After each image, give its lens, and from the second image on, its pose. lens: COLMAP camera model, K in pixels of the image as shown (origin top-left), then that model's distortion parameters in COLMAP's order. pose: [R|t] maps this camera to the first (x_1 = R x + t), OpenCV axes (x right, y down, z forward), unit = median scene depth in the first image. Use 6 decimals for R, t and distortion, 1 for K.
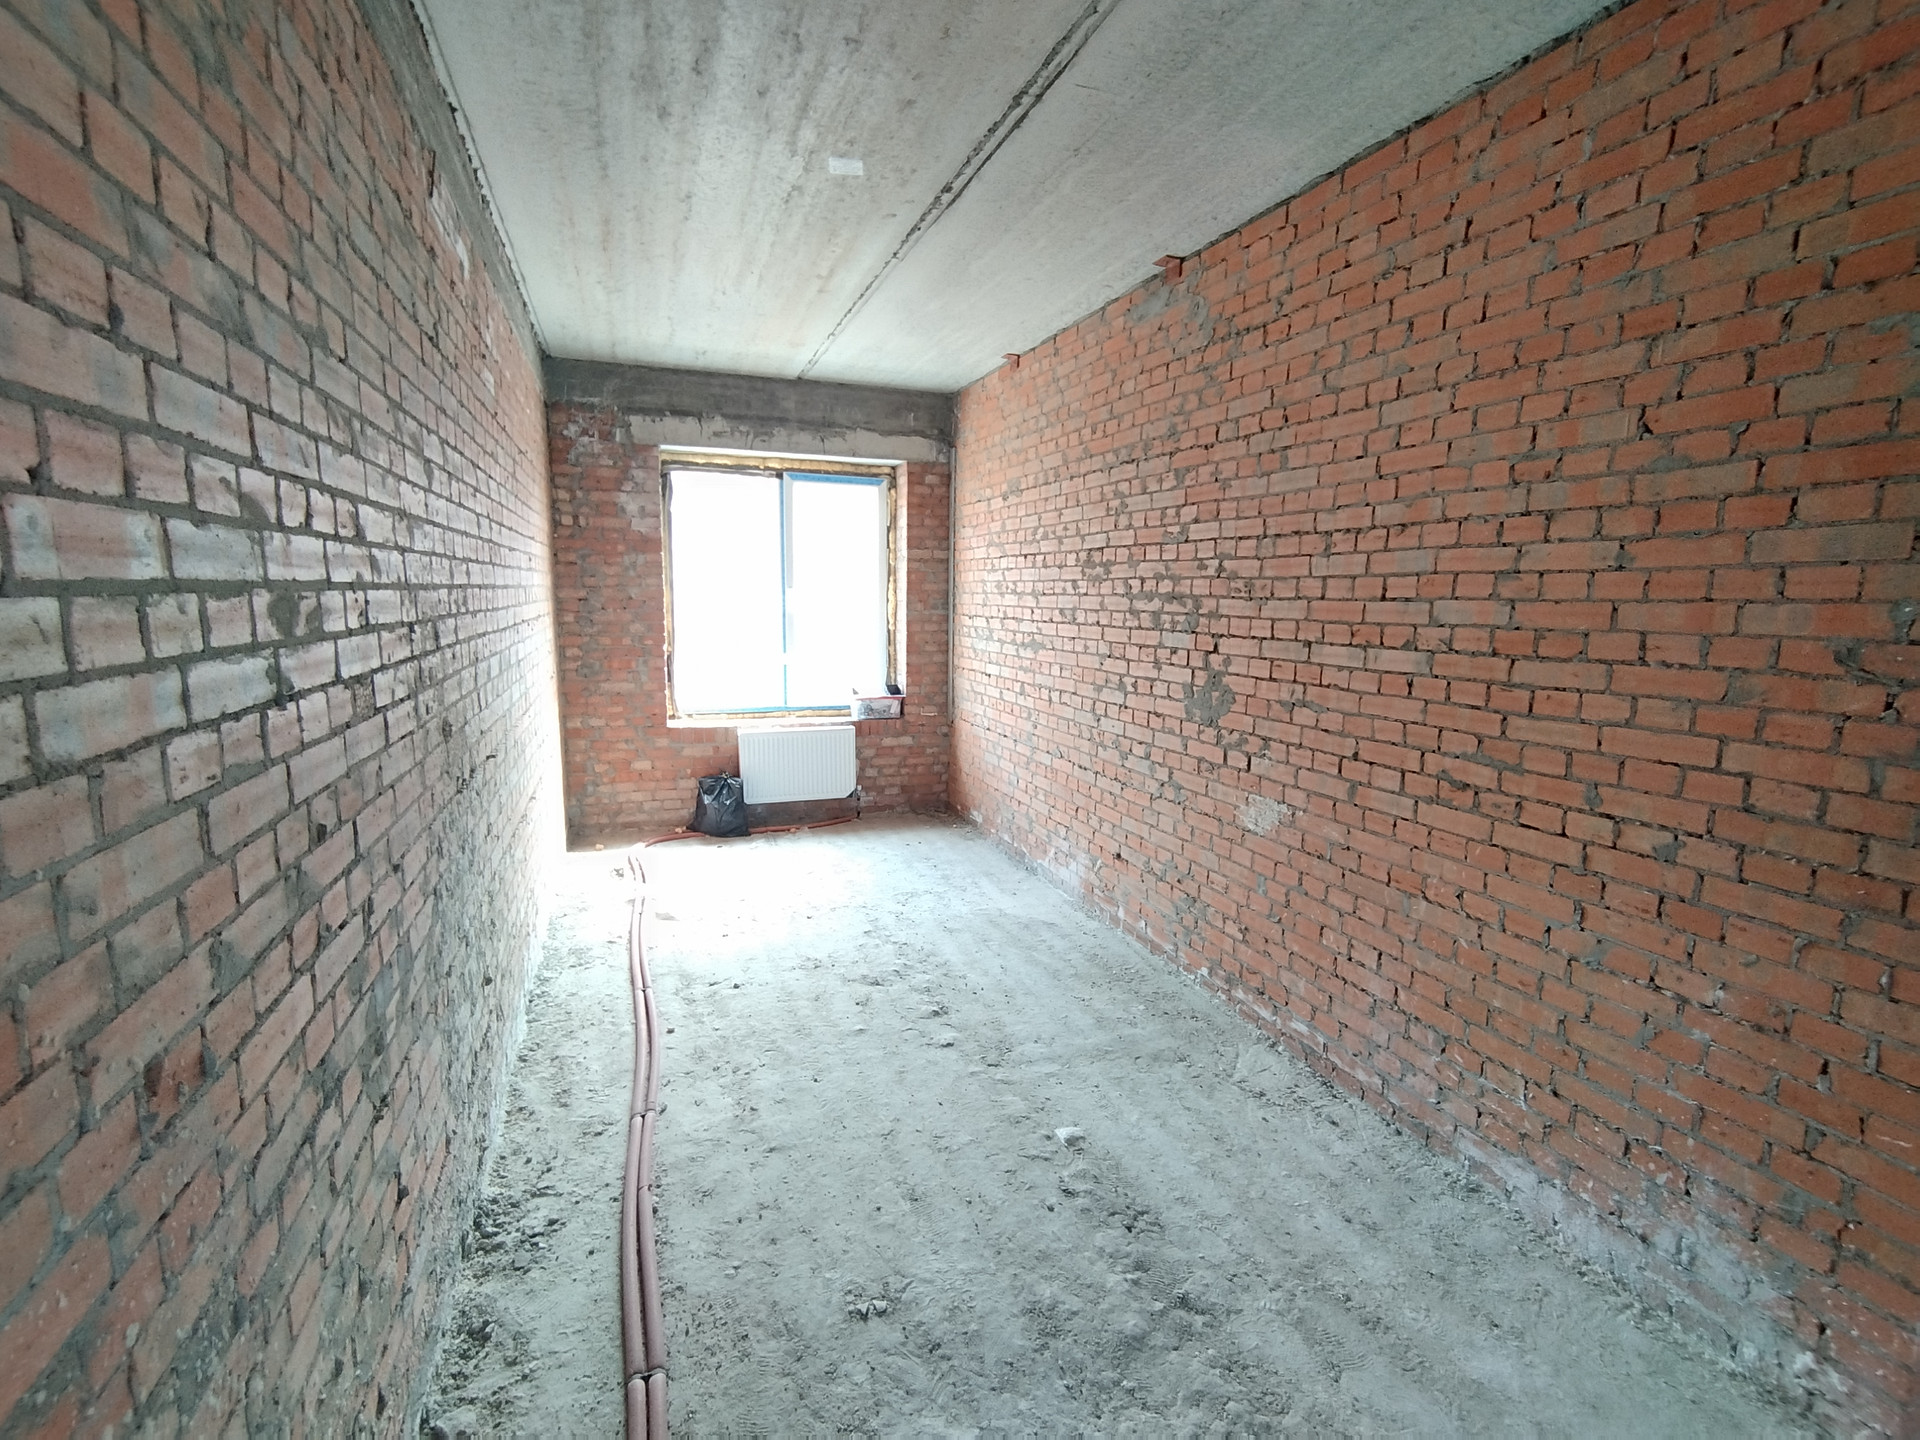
lens RADIAL K [[866.9, 0, 962.6], [0, 866.9, 728.9], [0, 0, 1]] dist [-0.011880, 0.000879]
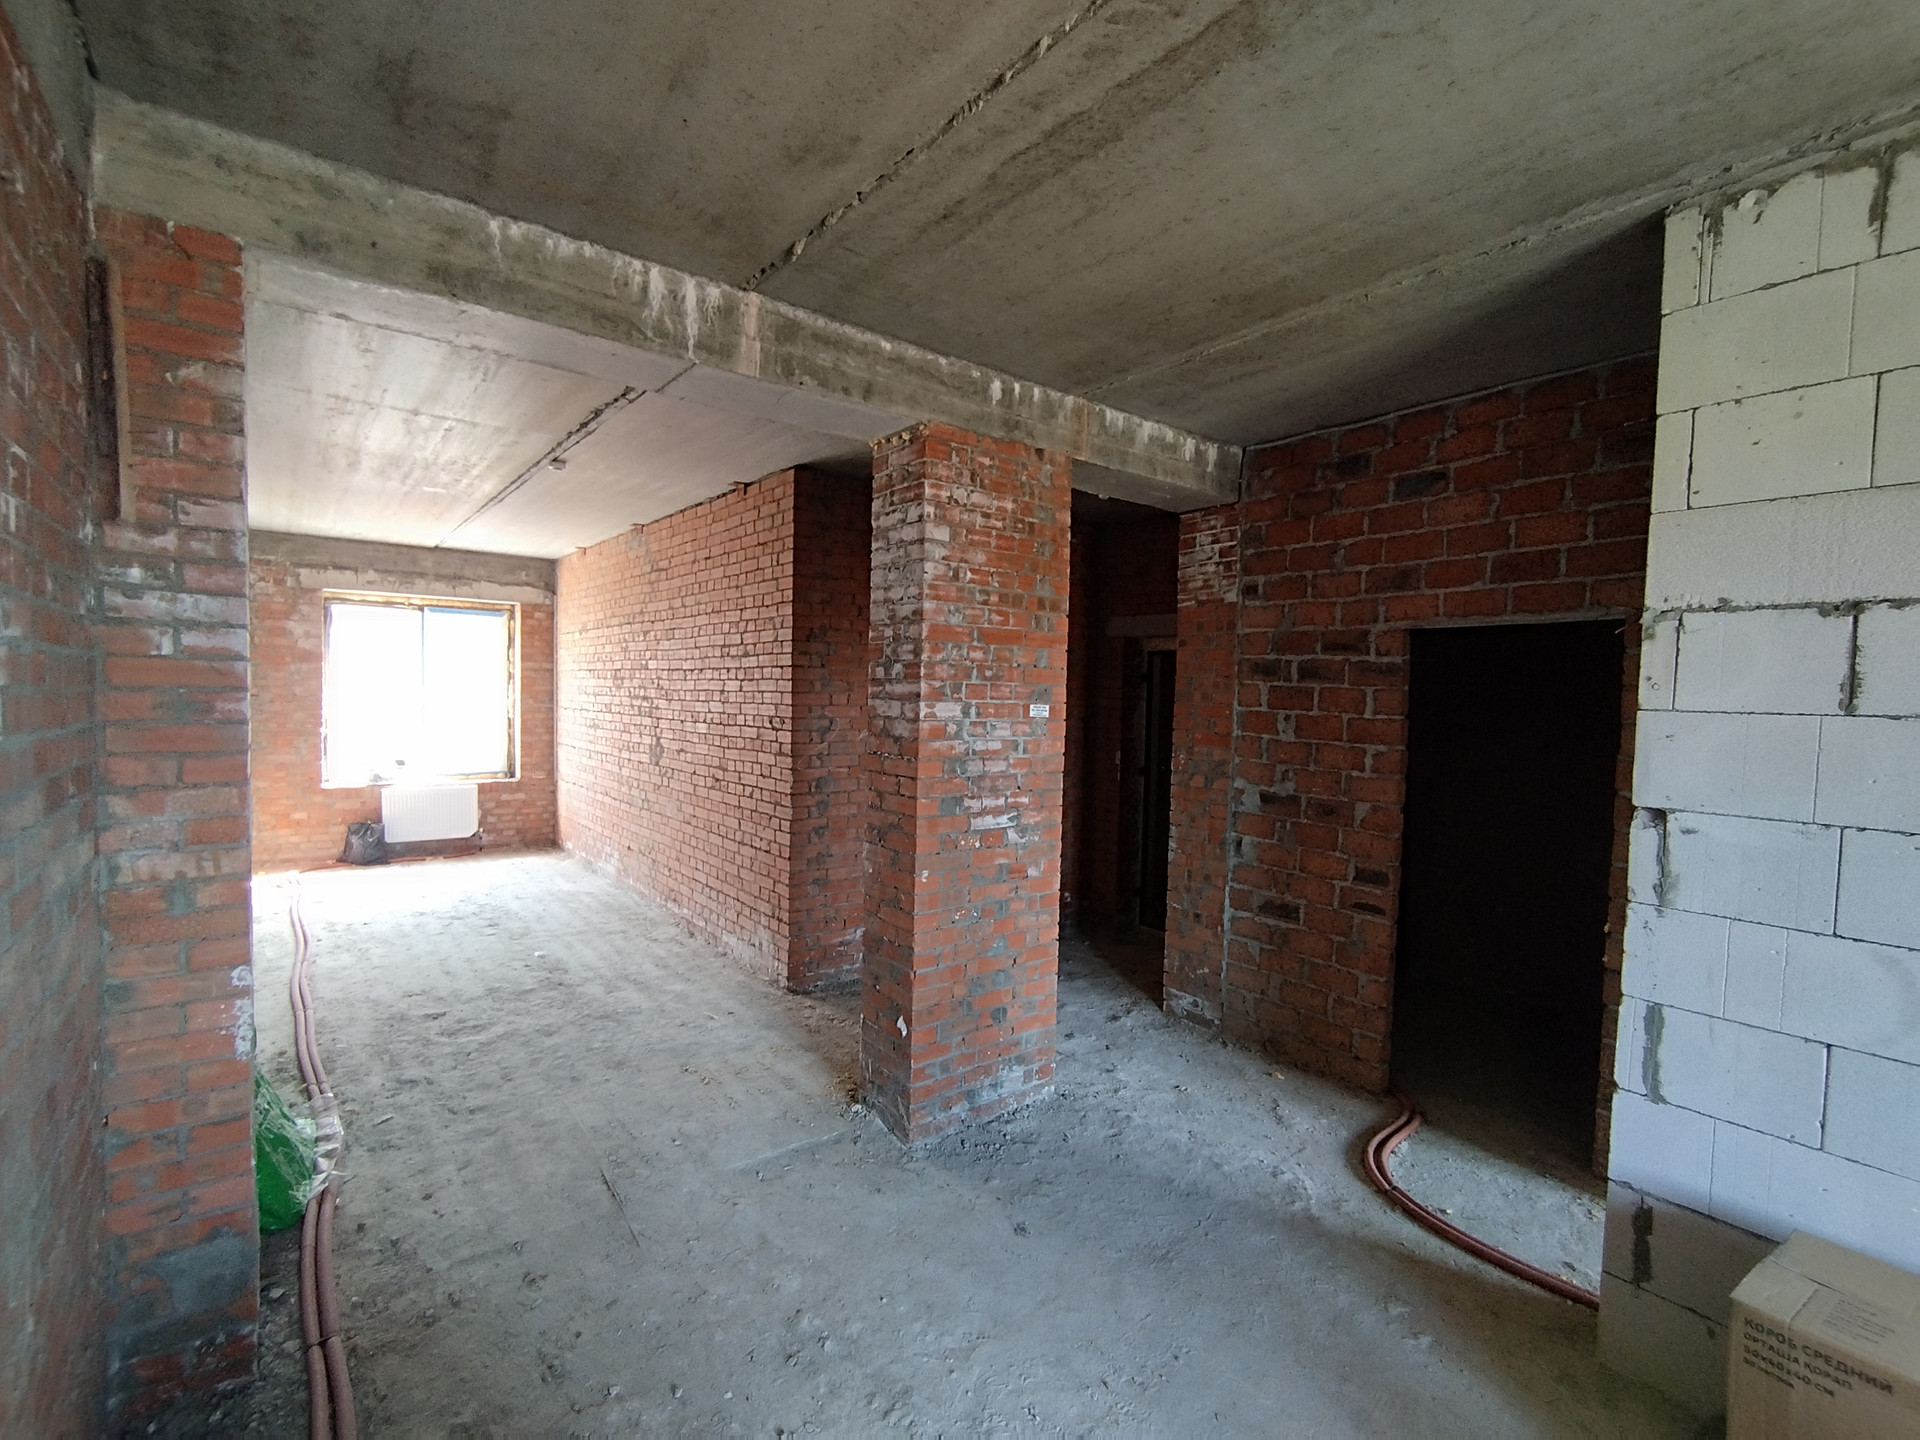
lens RADIAL K [[866.9, 0, 962.6], [0, 866.9, 728.9], [0, 0, 1]] dist [-0.011880, 0.000879]
pose [[0.951895, -0.004737, 0.306388, 0.221376], [0.037233, 0.994260, -0.100306, 0.085149], [-0.304155, 0.106888, 0.946607, -0.652000]]
